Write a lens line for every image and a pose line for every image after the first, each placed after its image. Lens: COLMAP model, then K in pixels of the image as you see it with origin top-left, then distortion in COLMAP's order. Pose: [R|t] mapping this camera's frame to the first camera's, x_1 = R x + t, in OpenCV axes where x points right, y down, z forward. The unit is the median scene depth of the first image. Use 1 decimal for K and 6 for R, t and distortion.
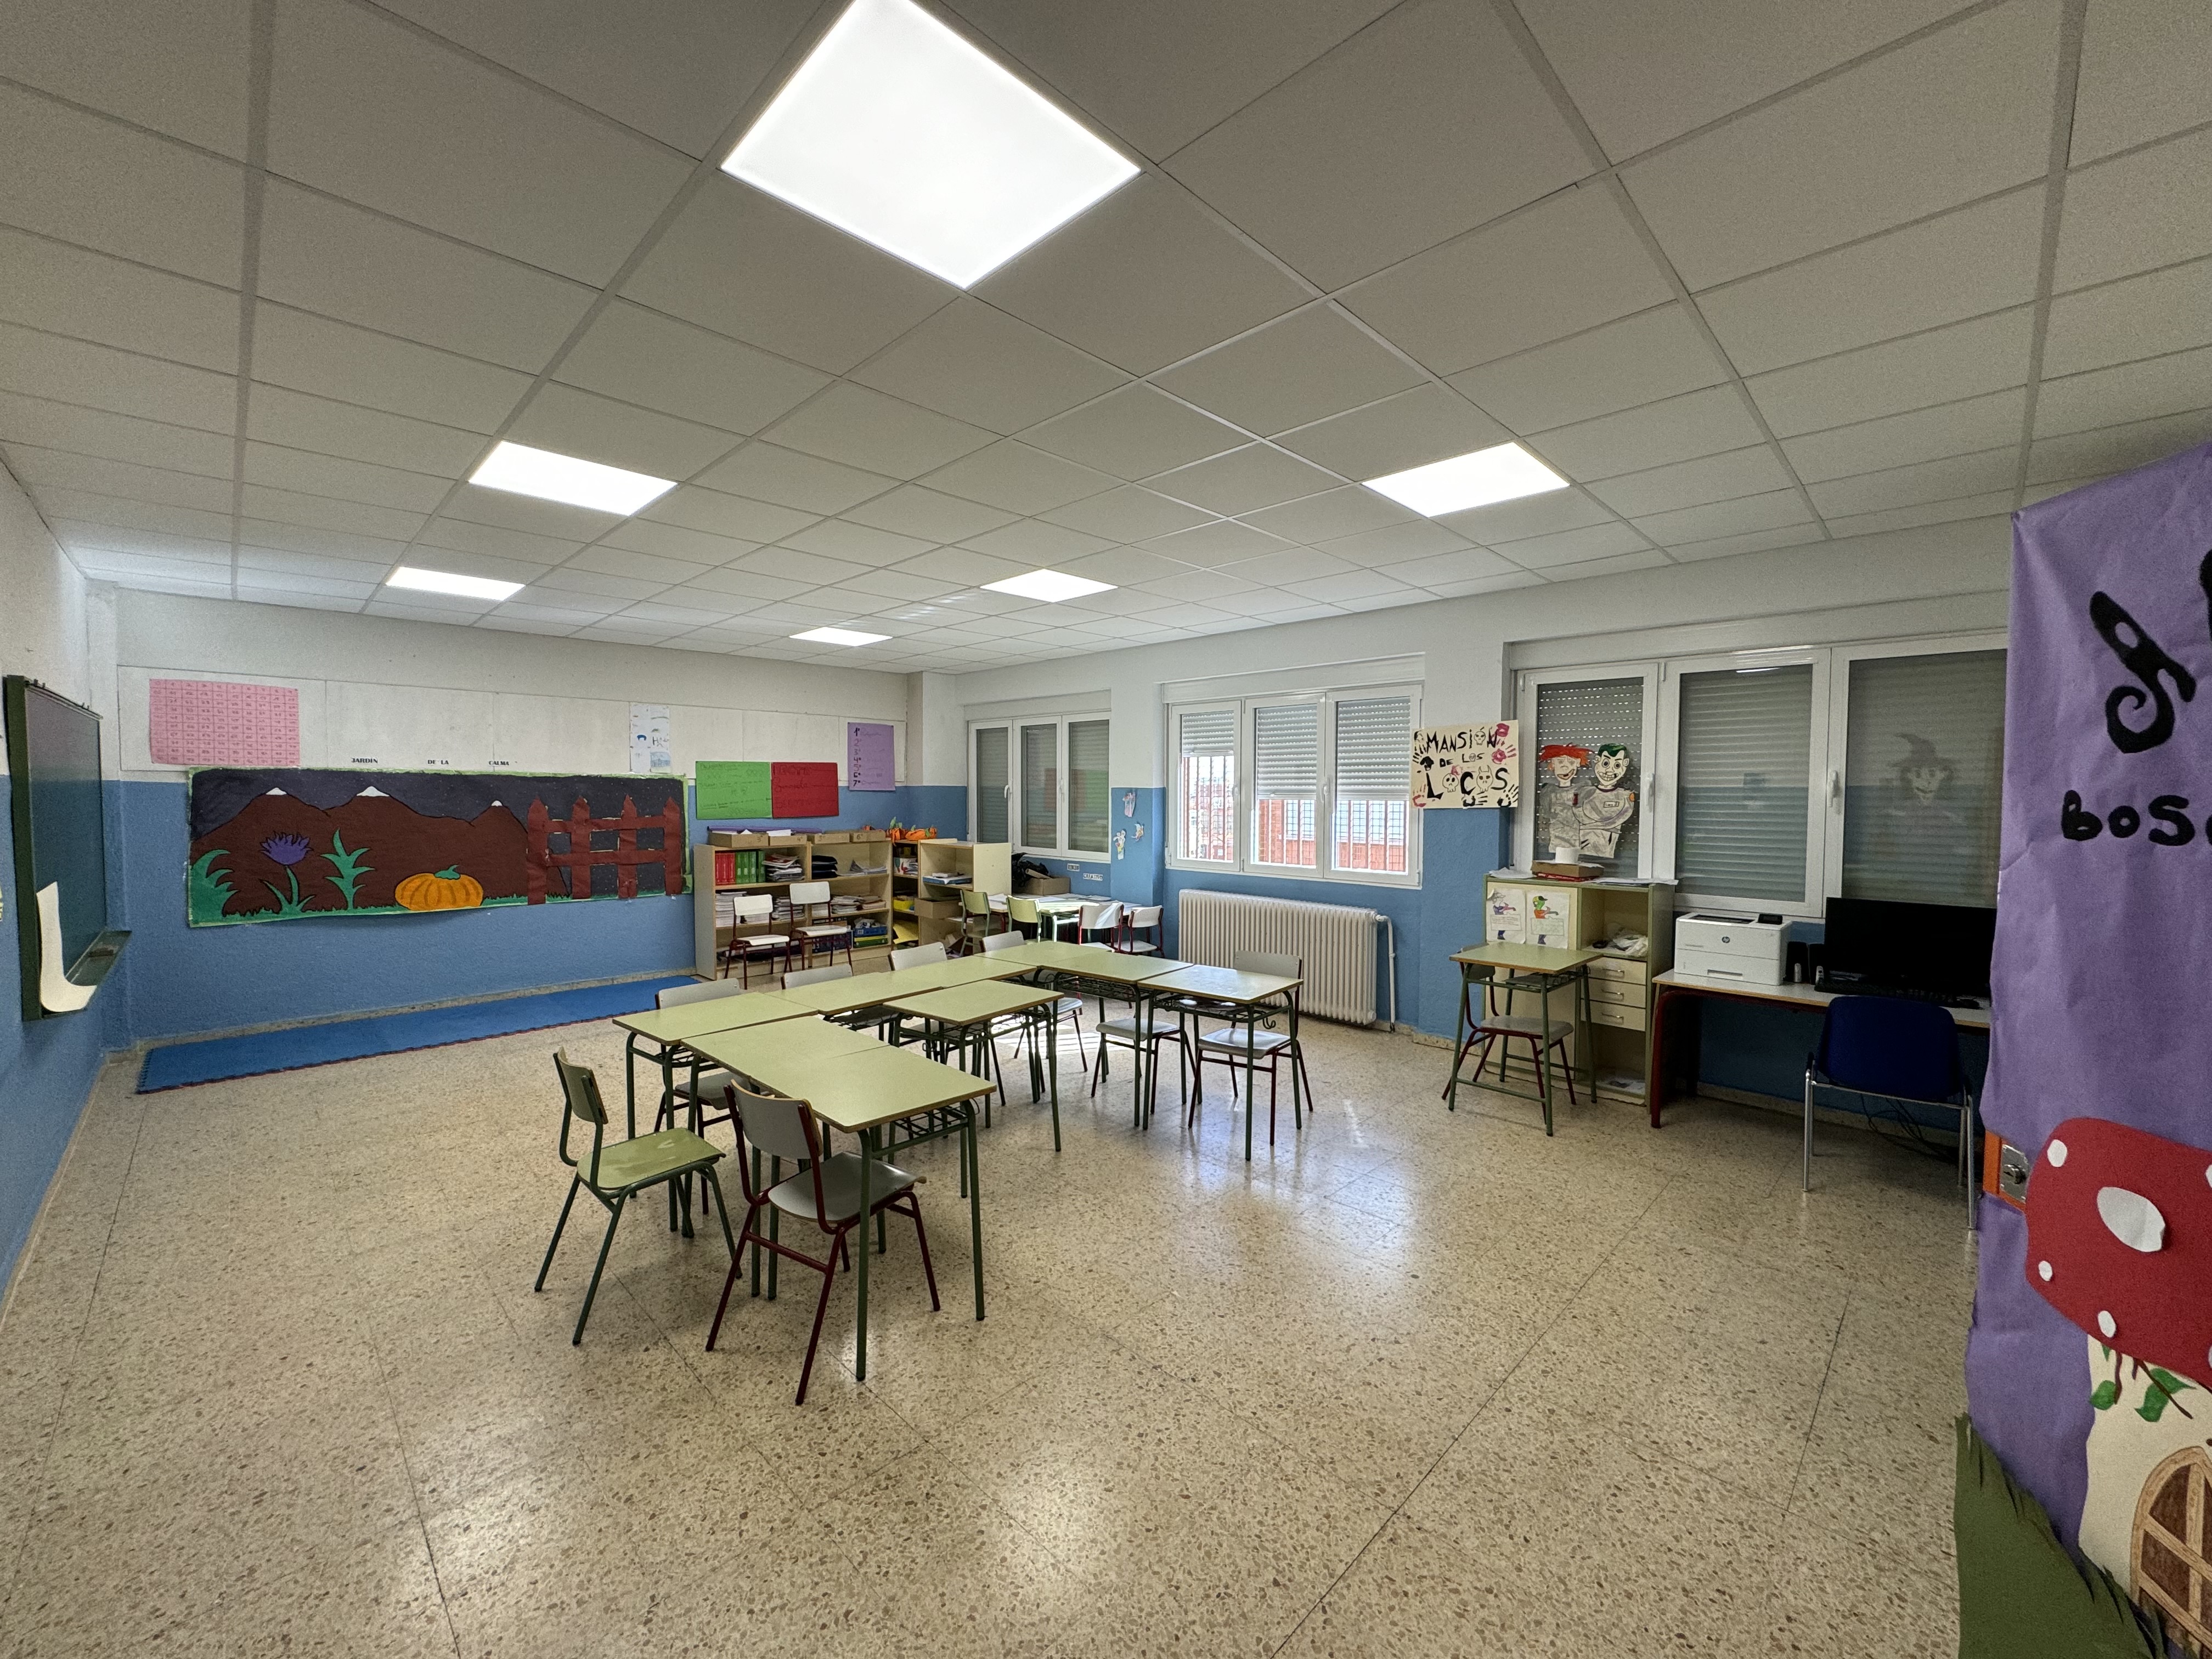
lens RADIAL K [[877.8, 0, 1100.0], [0, 877.8, 818.1], [0, 0, 1]] dist [-0.000593, -0.000418]
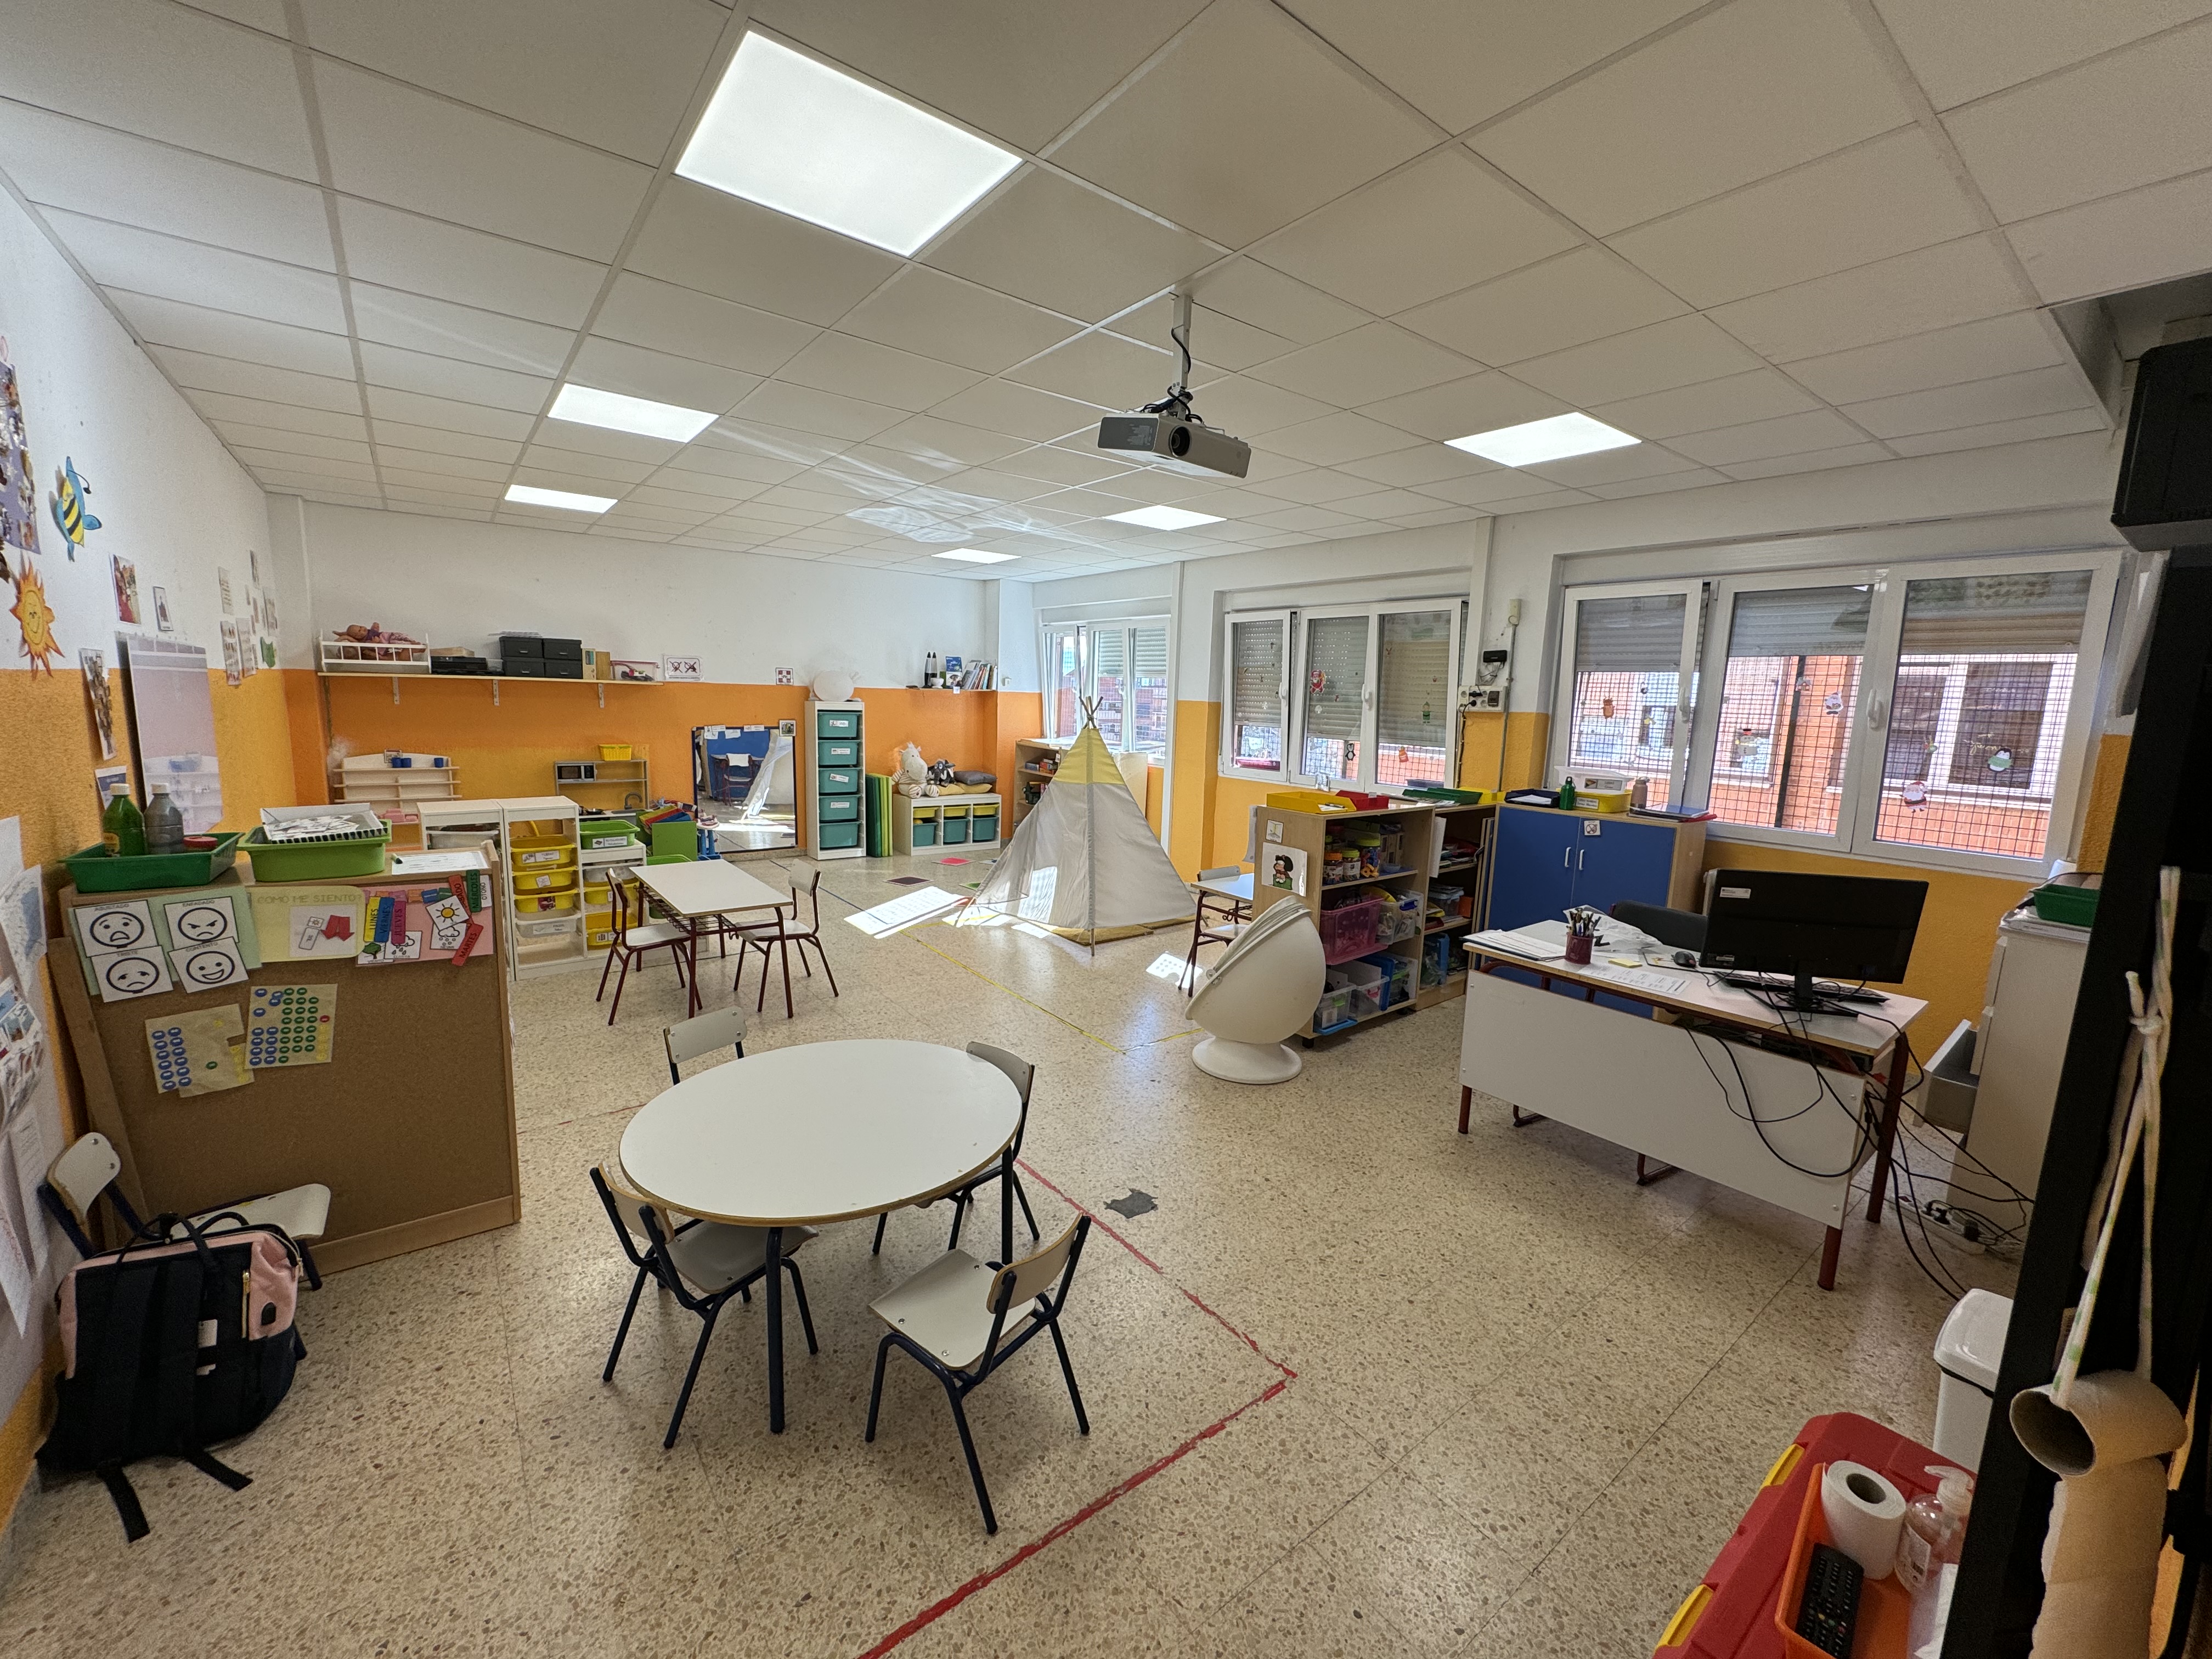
lens RADIAL K [[877.8, 0, 1121.0], [0, 877.8, 824.4], [0, 0, 1]] dist [-0.000593, -0.000418]
pose [[0.992820, 0.041132, -0.112326, 0.274089], [-0.027198, 0.992049, 0.122875, -0.022826], [0.116487, -0.118938, 0.986045, -0.168213]]
